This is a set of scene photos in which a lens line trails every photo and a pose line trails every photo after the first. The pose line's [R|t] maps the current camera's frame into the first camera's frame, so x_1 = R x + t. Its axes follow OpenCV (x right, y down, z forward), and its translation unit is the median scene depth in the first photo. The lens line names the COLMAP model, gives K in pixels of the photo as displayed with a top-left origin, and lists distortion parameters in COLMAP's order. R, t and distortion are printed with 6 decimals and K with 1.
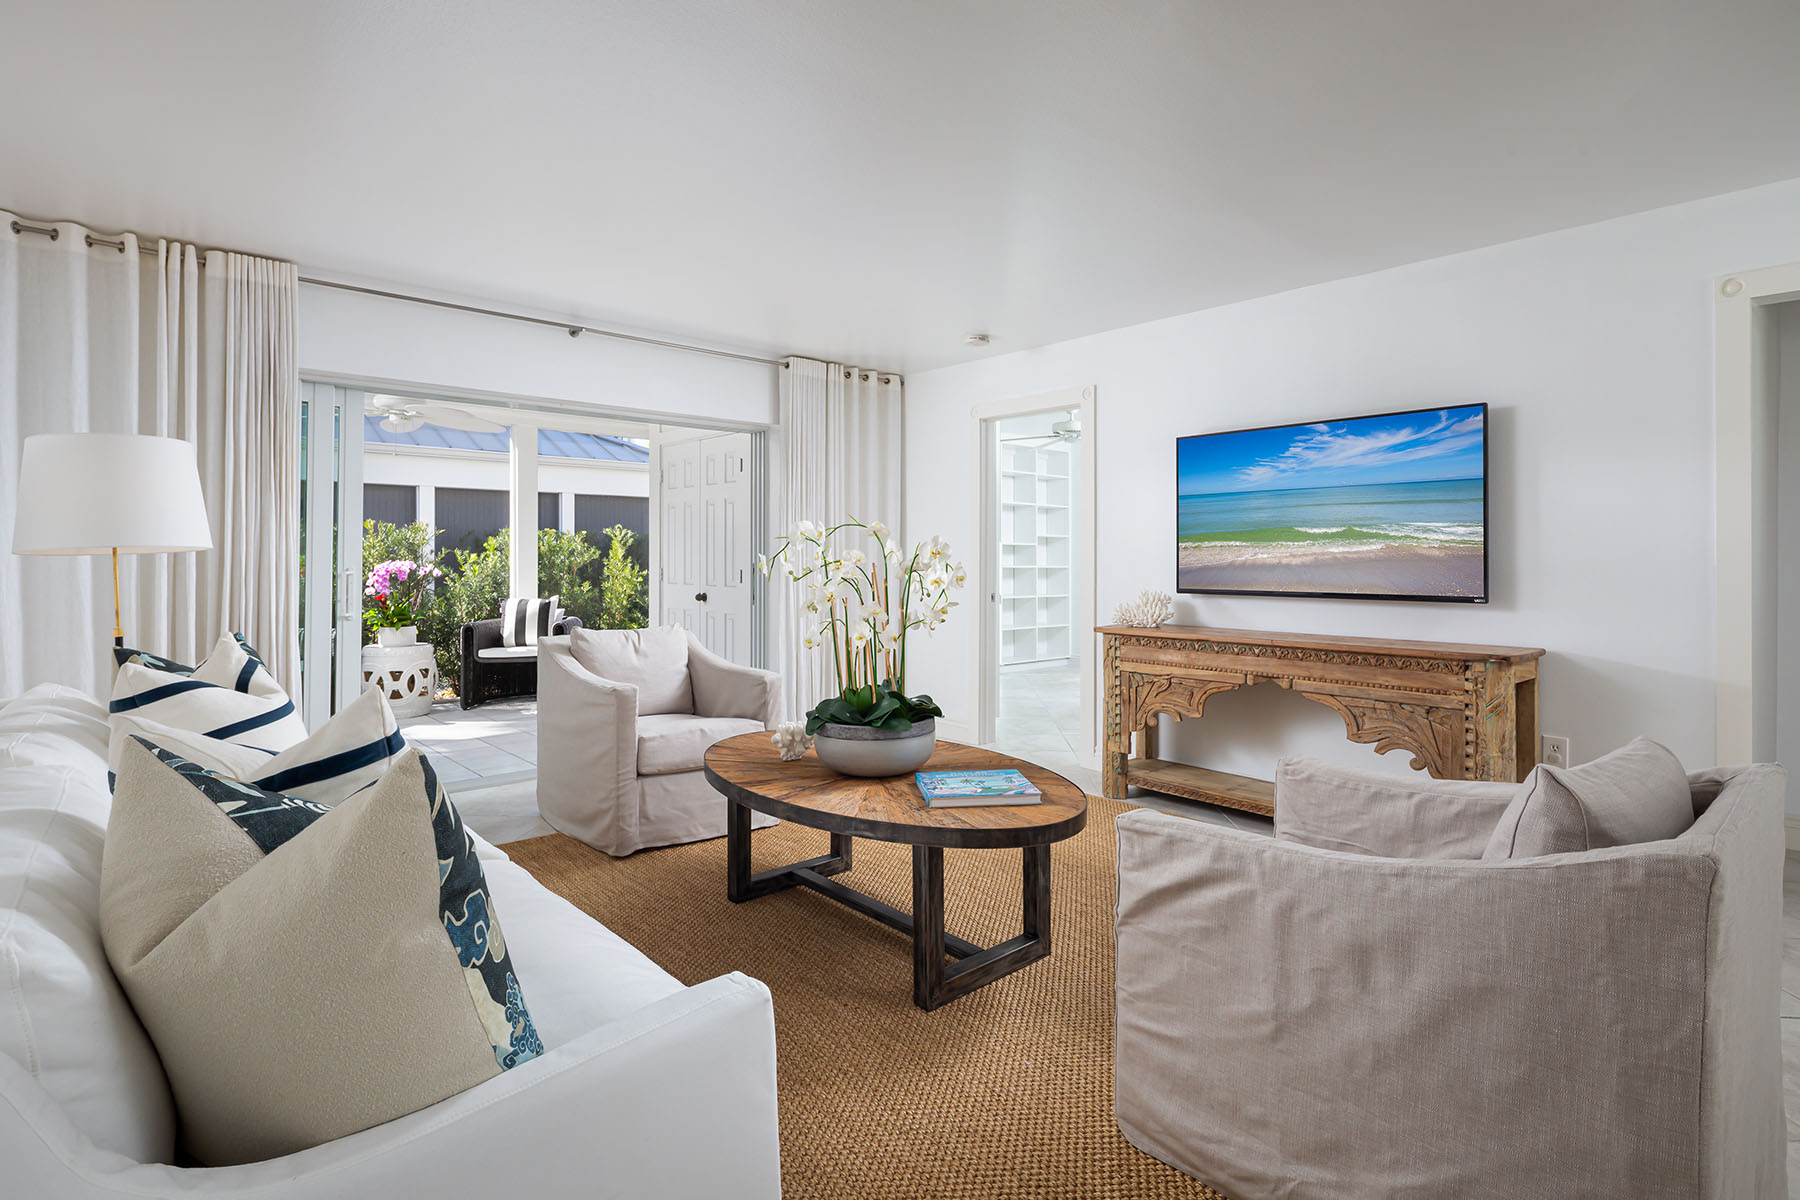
lens RADIAL K [[883.4, 0, 901.9], [0, 883.4, 559.4], [0, 0, 1]] dist [0.000562, 0.000418]
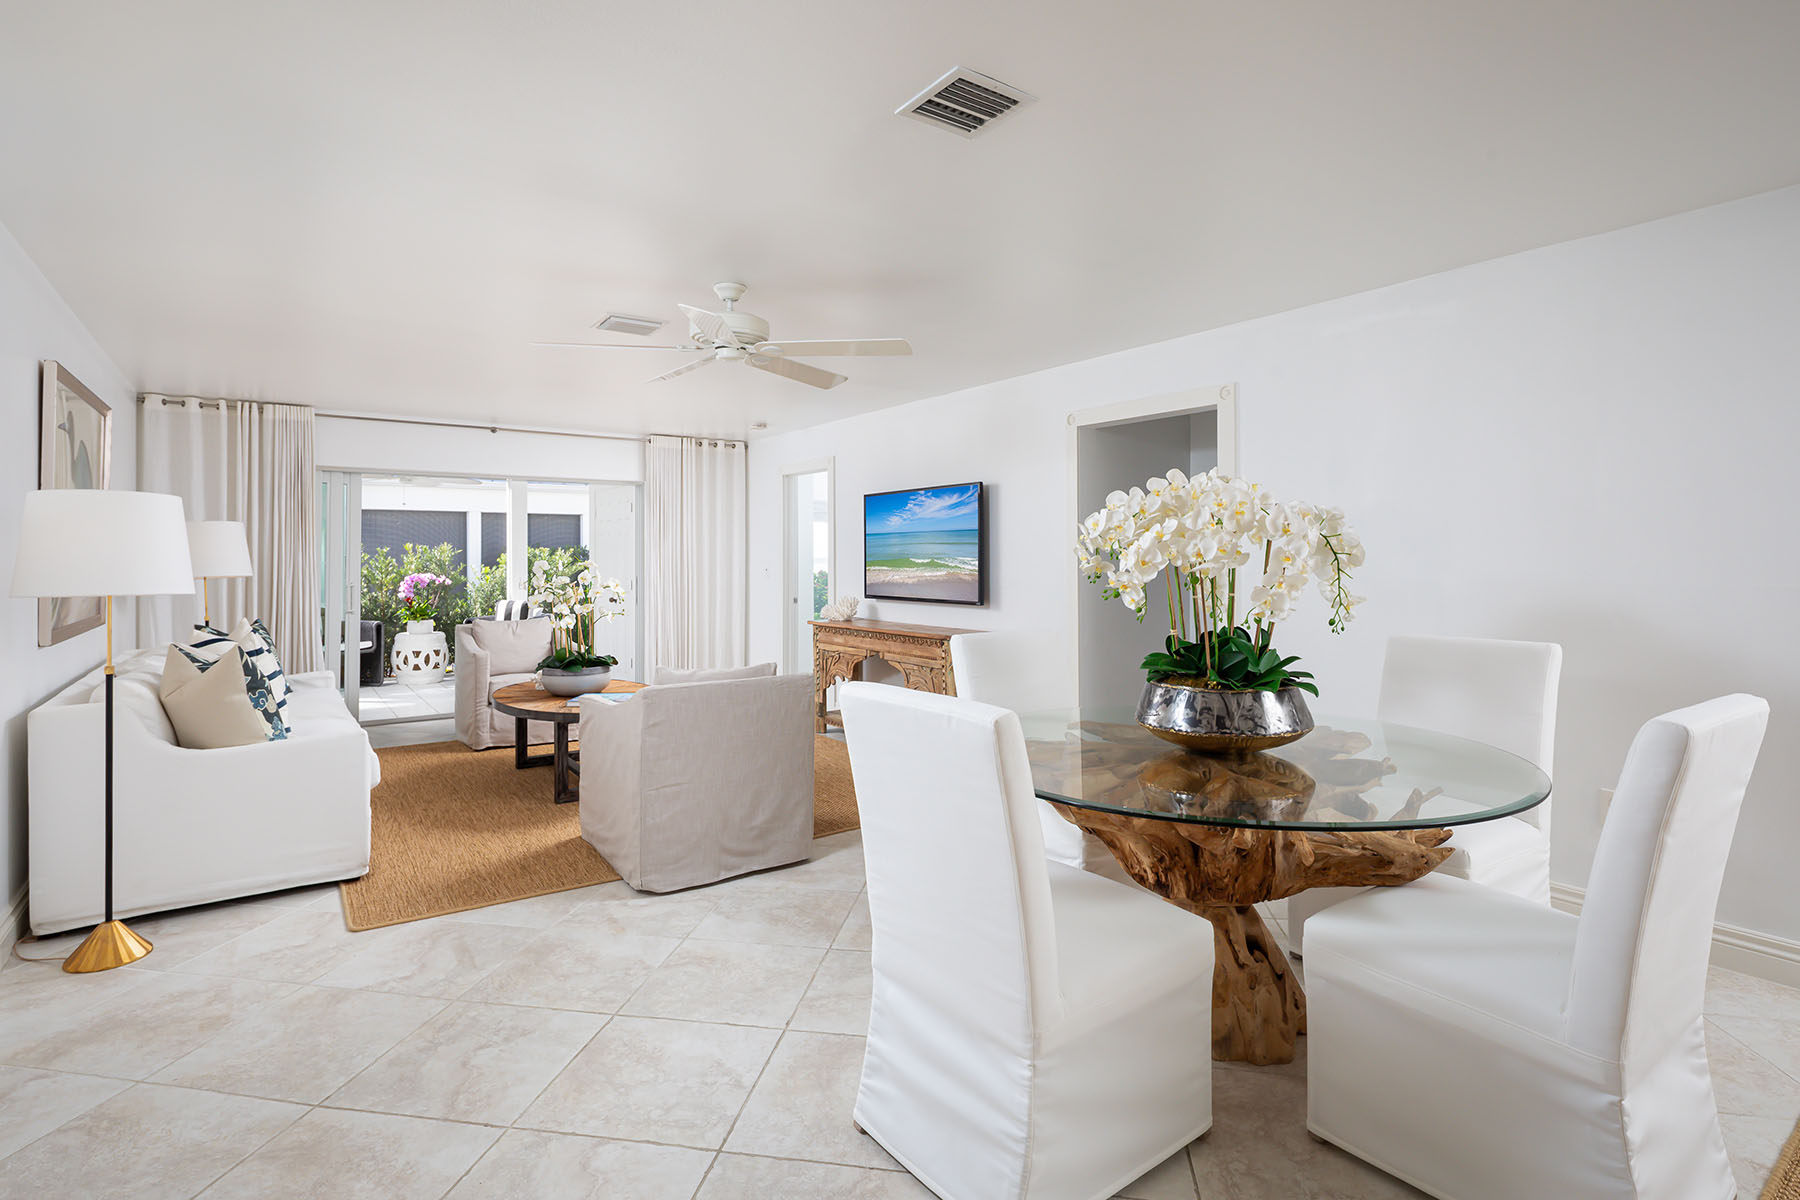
lens RADIAL K [[883.4, 0, 901.9], [0, 883.4, 559.4], [0, 0, 1]] dist [0.000562, 0.000418]
pose [[0.993370, -0.004018, -0.114891, 0.644453], [0.003990, 0.999992, -0.000472, -0.031299], [0.114892, 0.000010, 0.993378, -0.573548]]
